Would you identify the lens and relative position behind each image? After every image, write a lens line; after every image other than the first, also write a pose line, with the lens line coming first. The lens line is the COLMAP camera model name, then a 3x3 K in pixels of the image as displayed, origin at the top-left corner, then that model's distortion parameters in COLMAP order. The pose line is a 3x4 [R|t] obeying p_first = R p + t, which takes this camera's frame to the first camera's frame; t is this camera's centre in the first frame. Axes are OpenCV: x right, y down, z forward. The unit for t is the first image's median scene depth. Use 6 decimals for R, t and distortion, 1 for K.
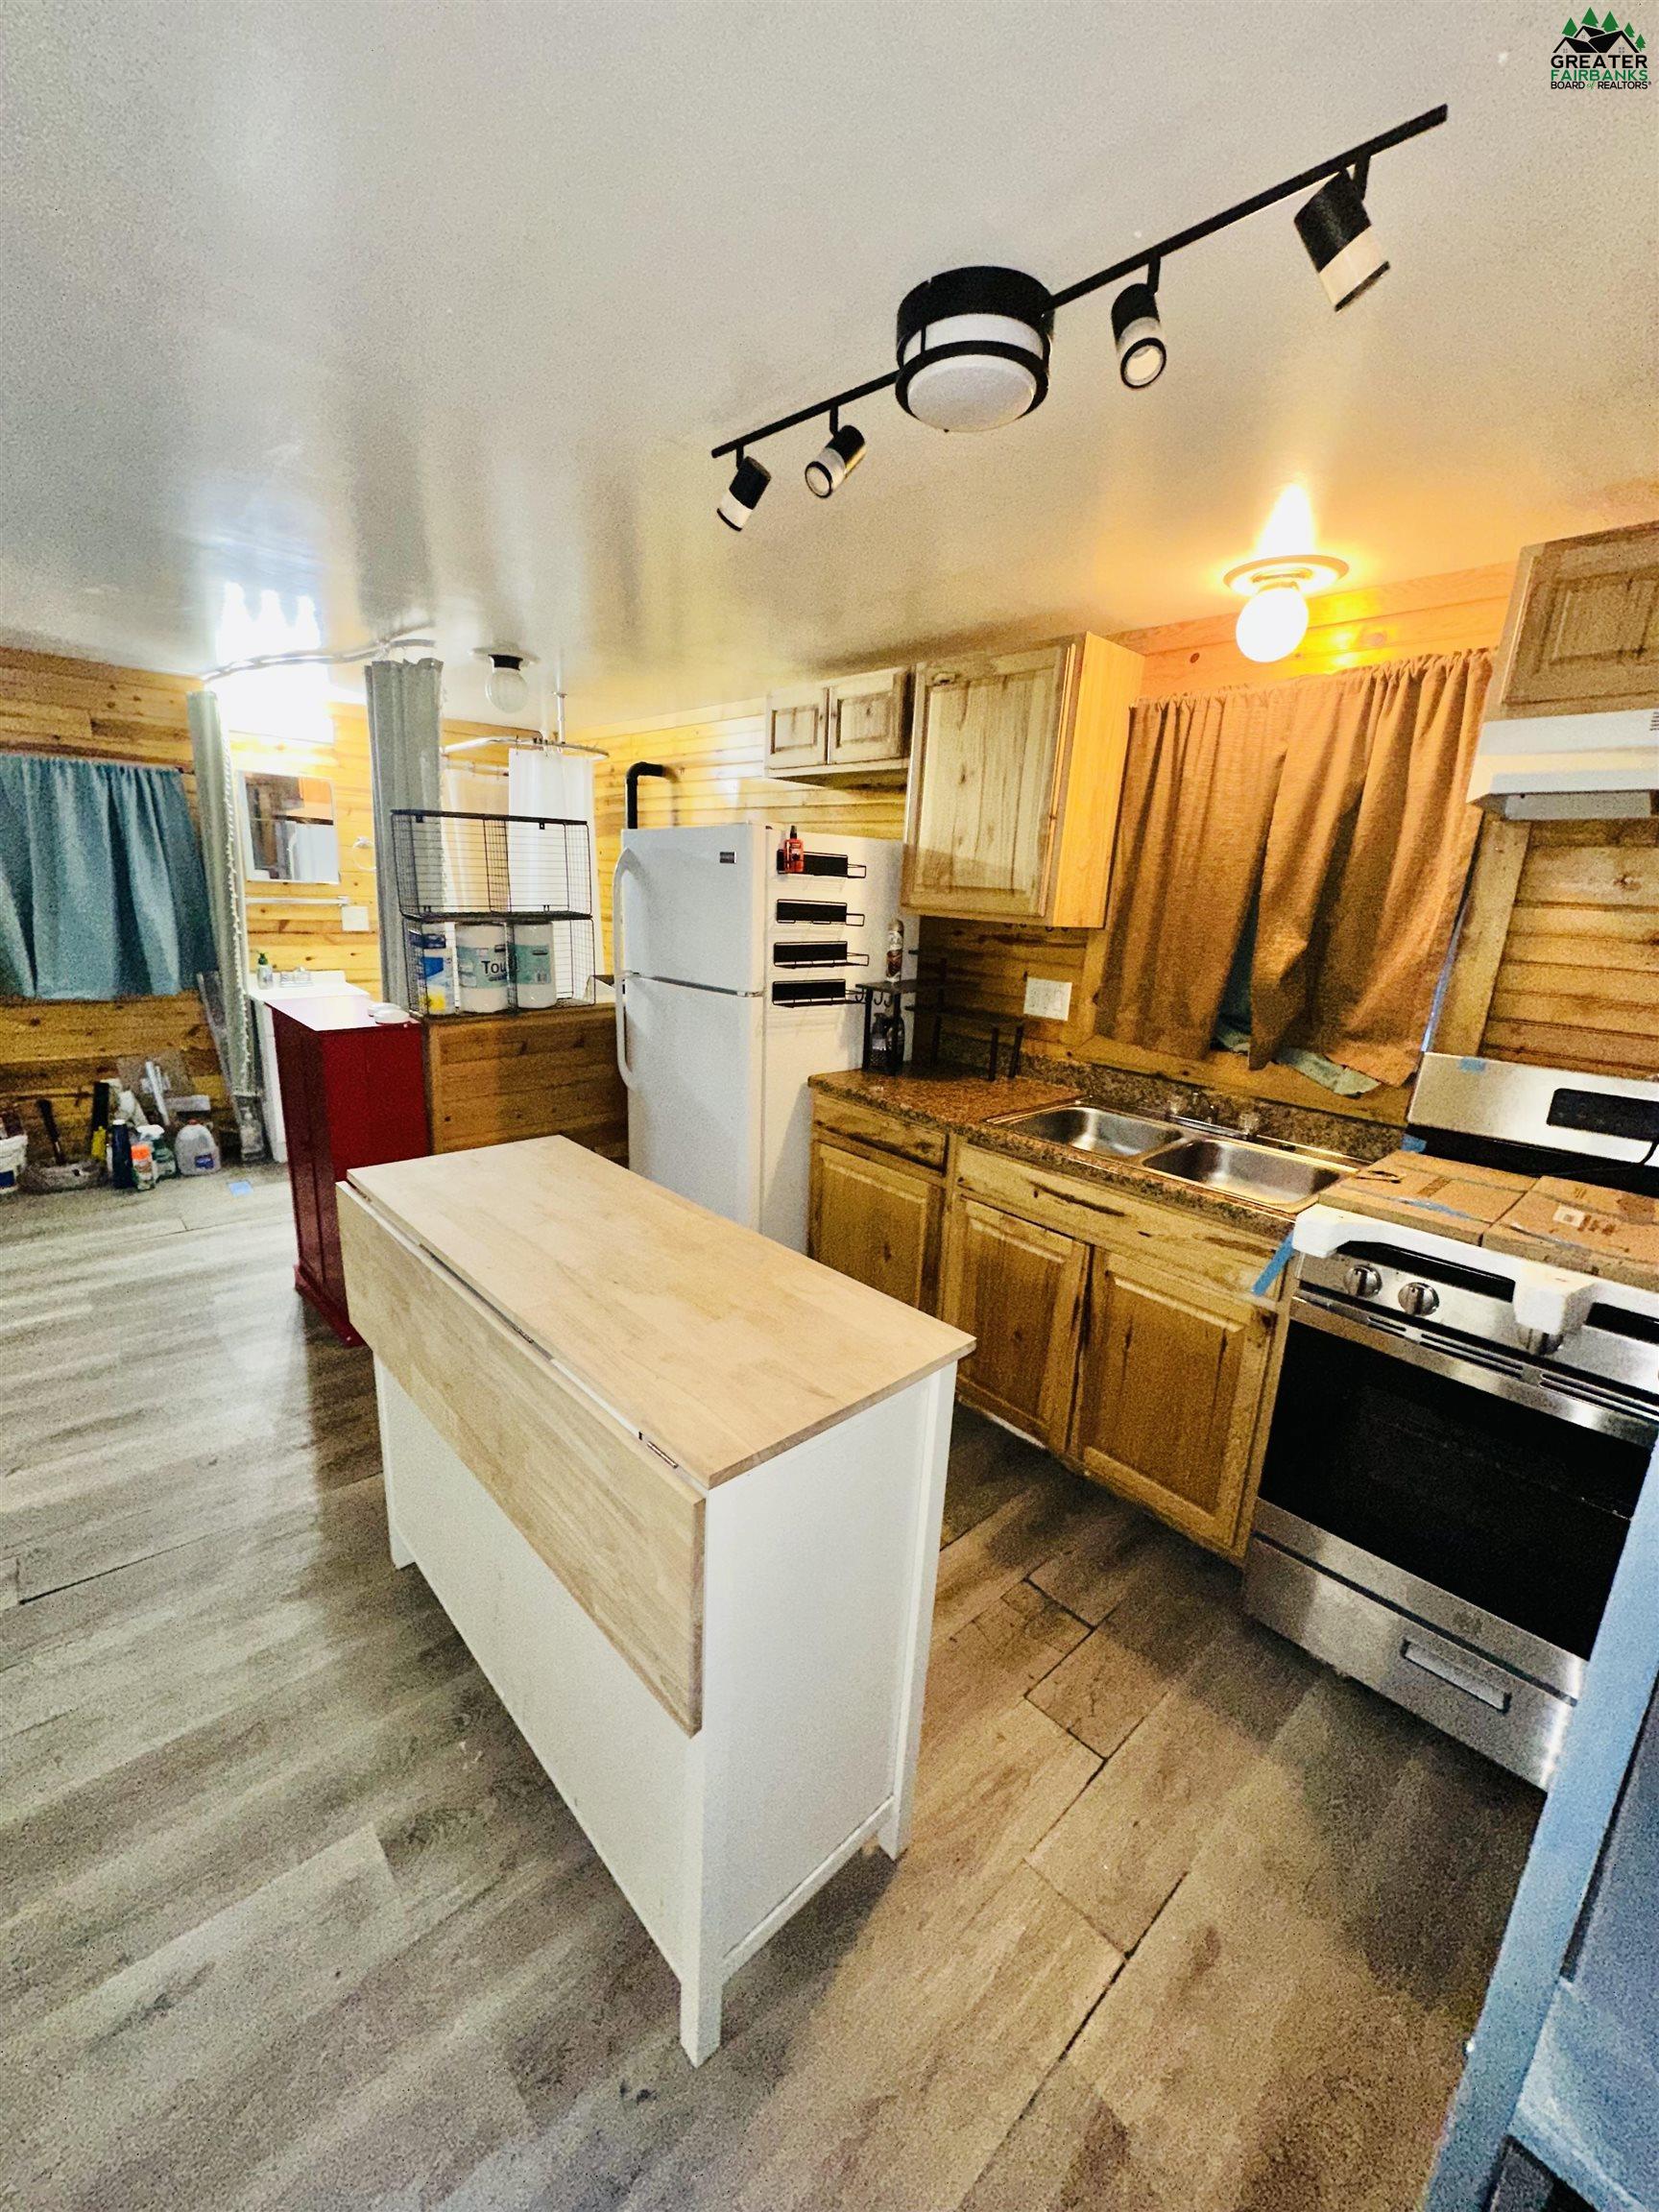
lens RADIAL K [[879.8, 0, 829.4], [0, 879.8, 1107.8], [0, 0, 1]] dist [-0.002087, 0.000696]
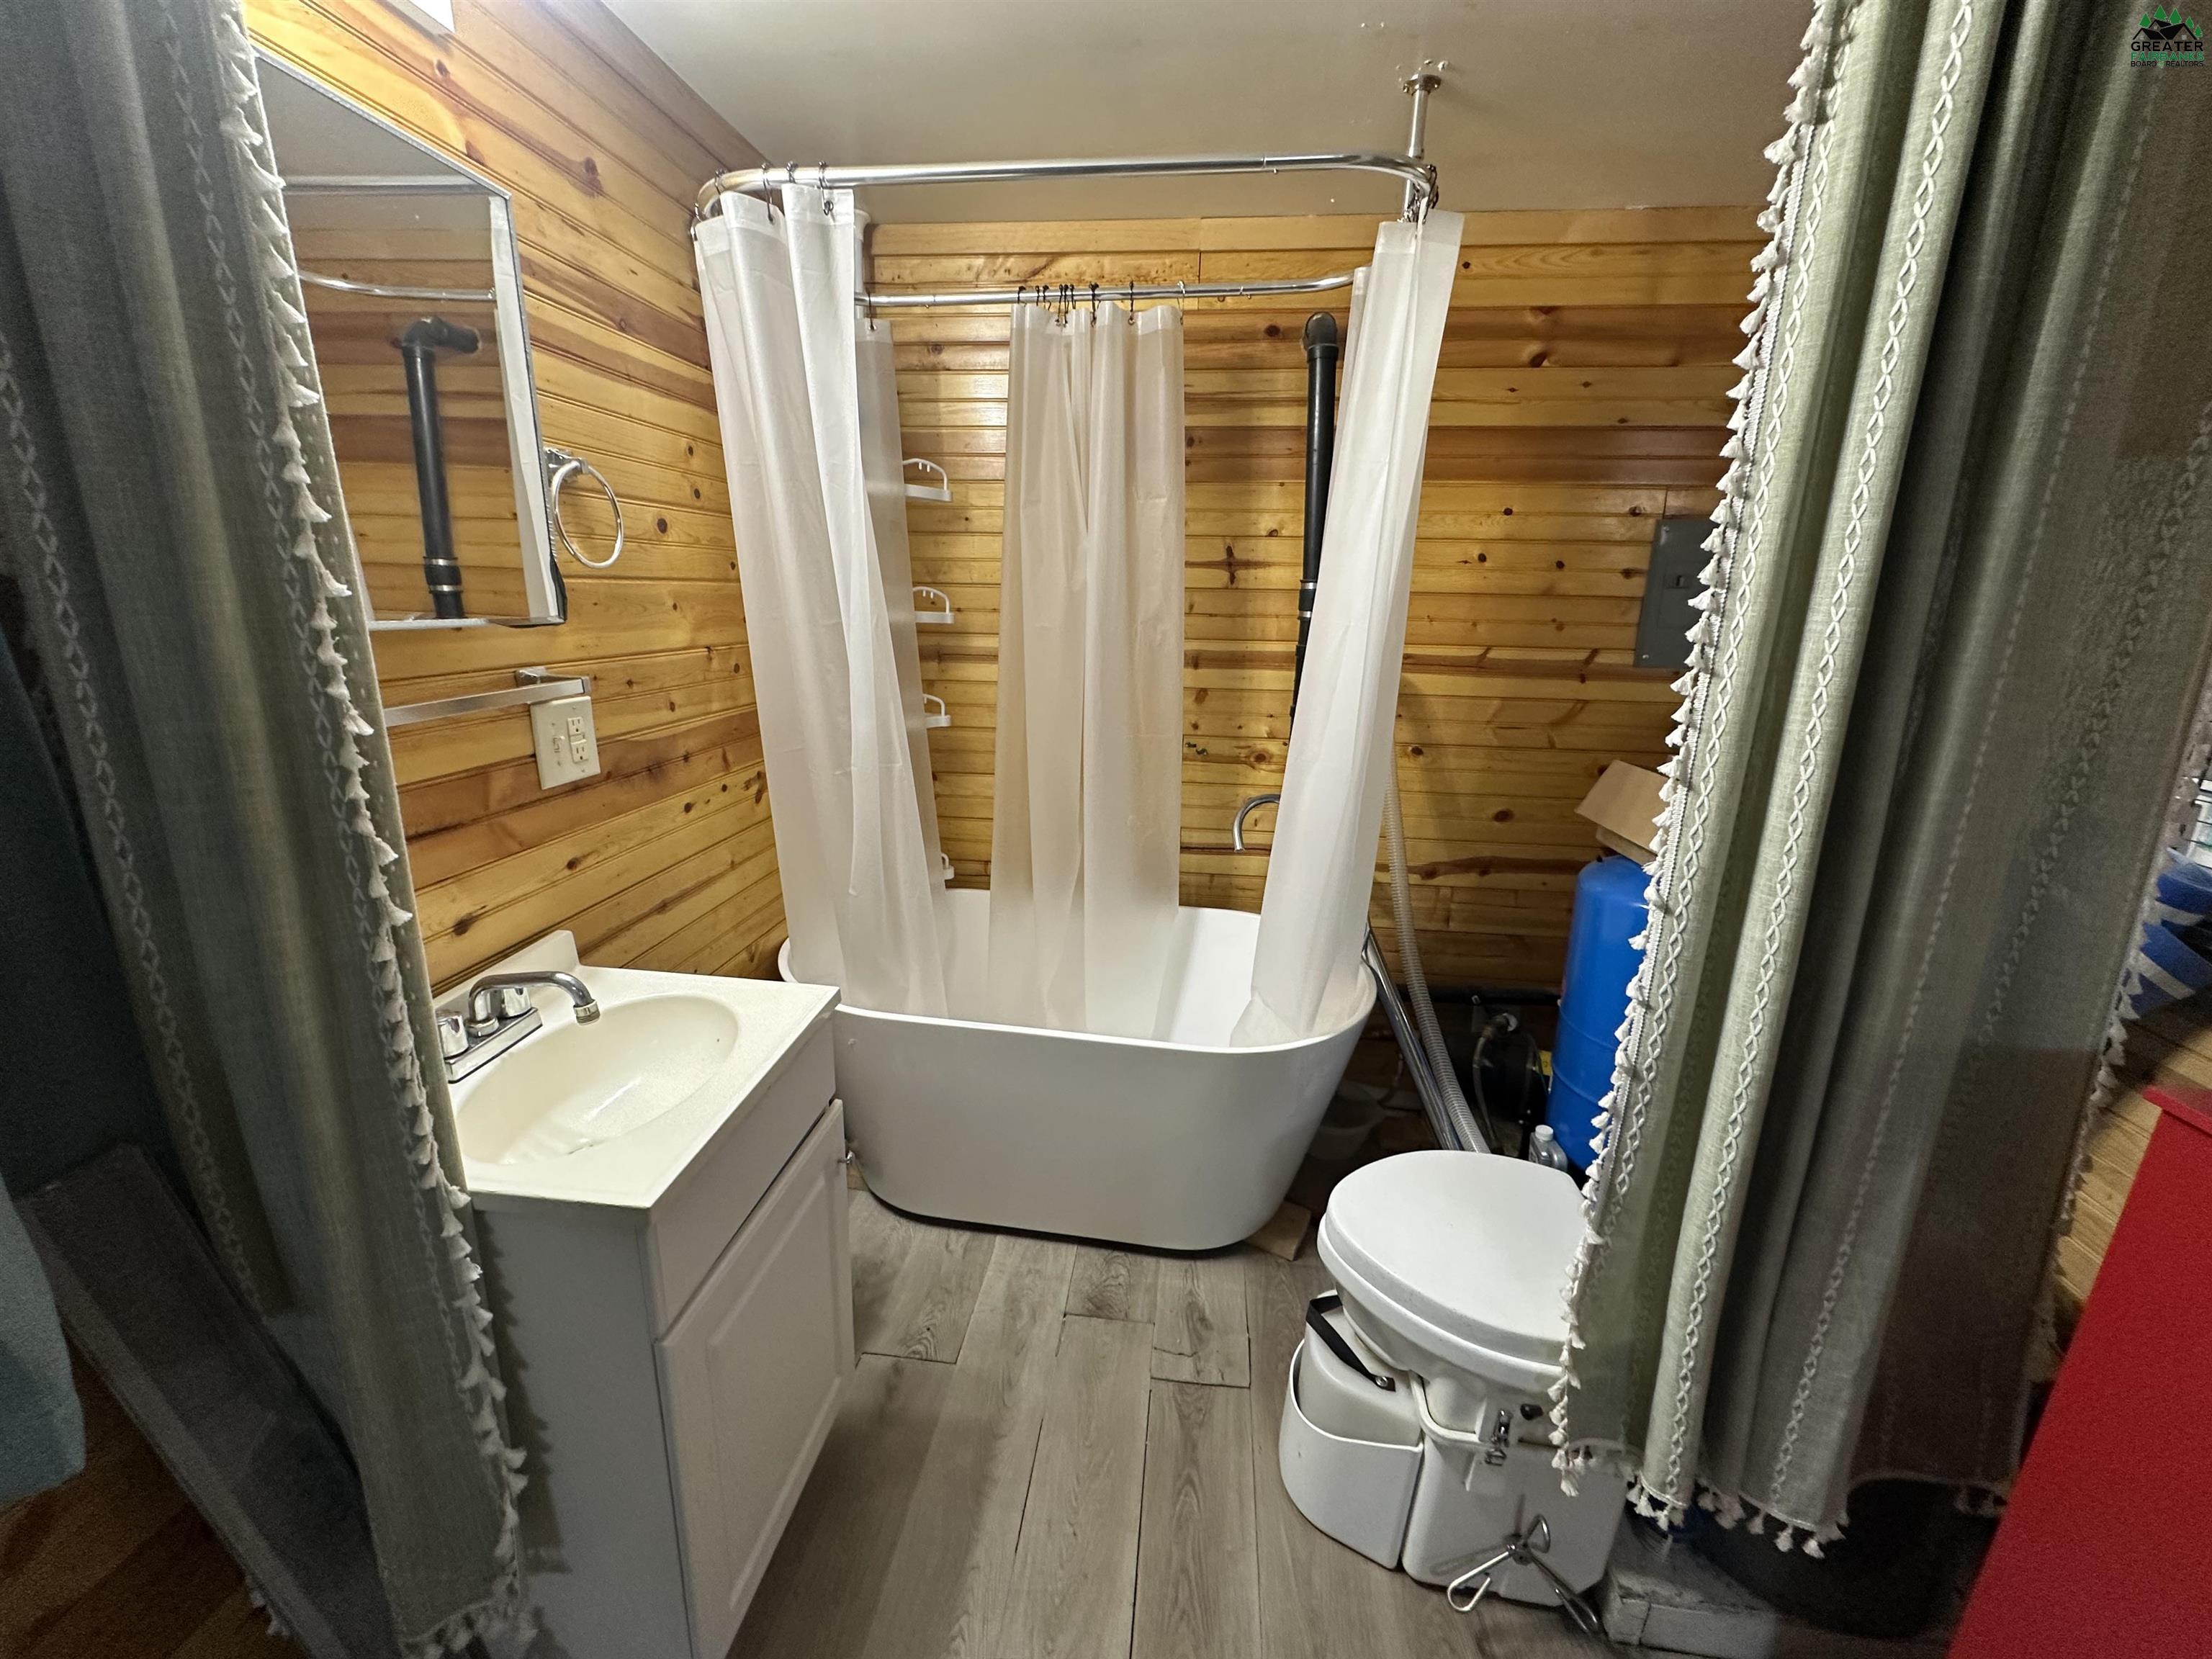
lens RADIAL K [[879.8, 0, 1109.0], [0, 879.8, 825.5], [0, 0, 1]] dist [-0.002087, 0.000696]
pose [[0.751904, -0.218012, 0.622182, -1.006006], [0.194367, 0.975099, 0.106783, -0.313491], [-0.629969, 0.040641, 0.775556, 1.134192]]
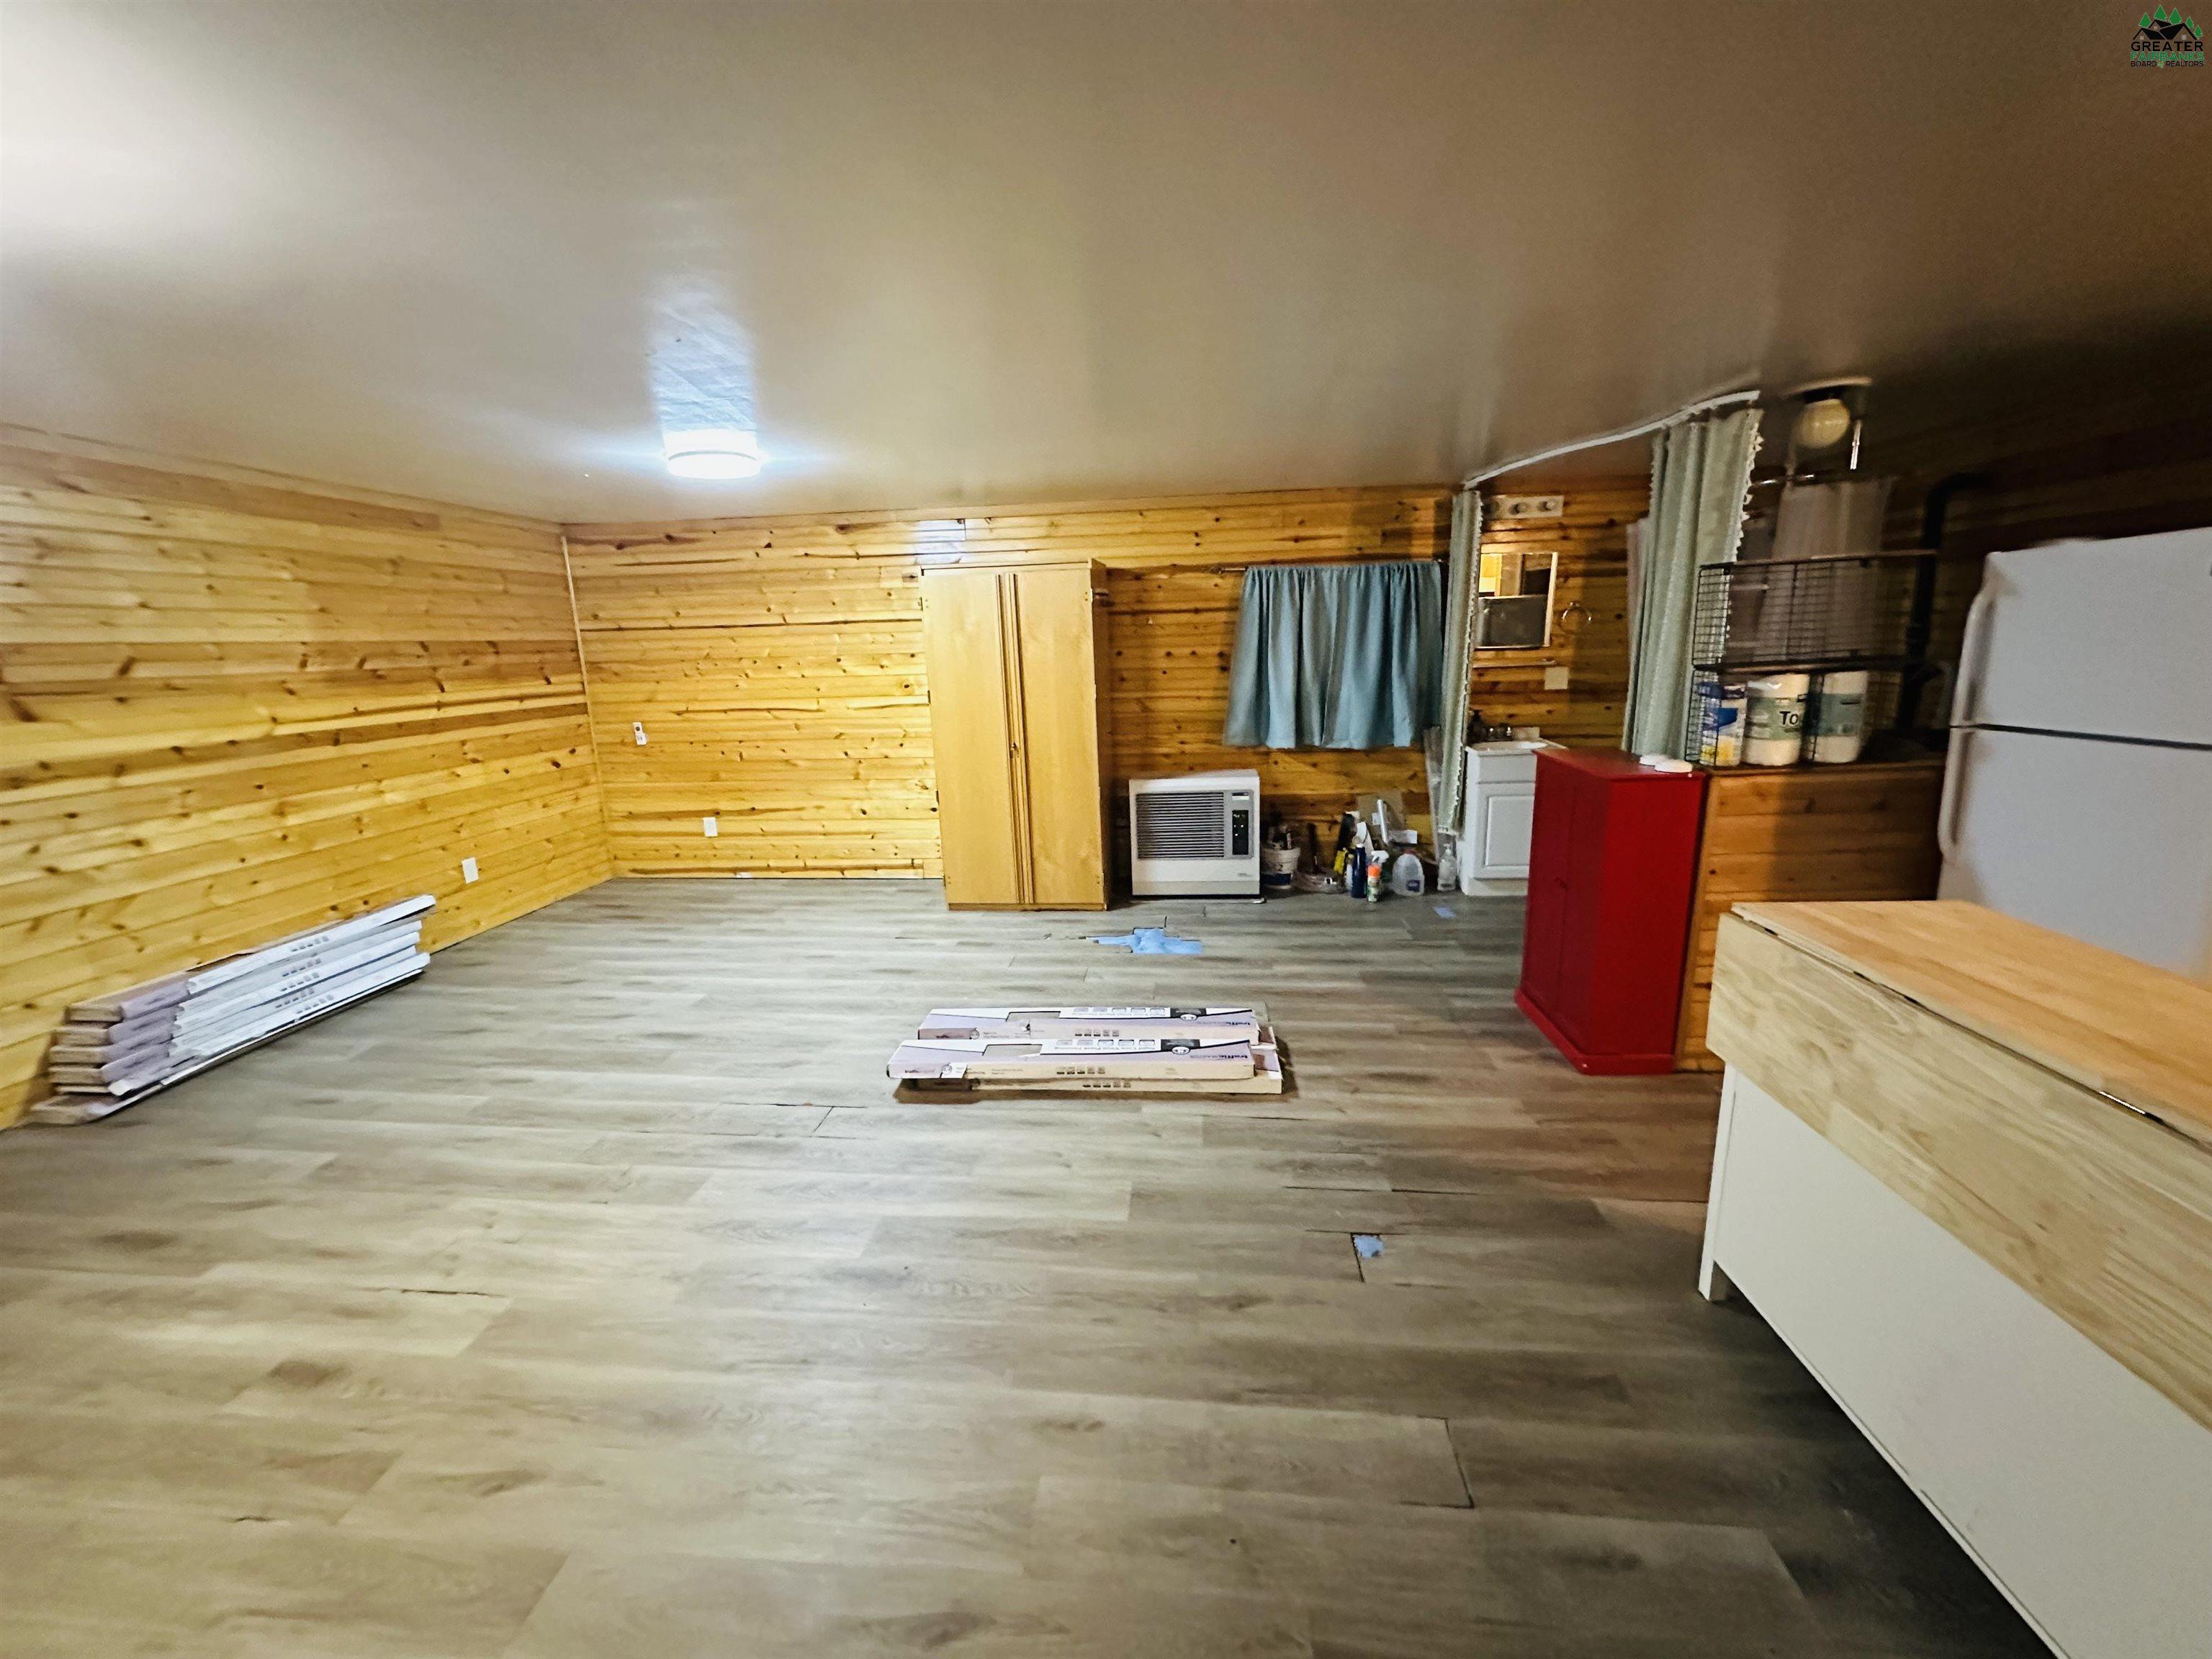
lens RADIAL K [[879.8, 0, 1109.0], [0, 879.8, 828.9], [0, 0, 1]] dist [-0.002087, 0.000696]
pose [[0.671201, 0.083082, -0.736604, -0.177643], [-0.117541, 0.993056, 0.004902, 0.040877], [0.731897, 0.083291, 0.676306, -0.169859]]
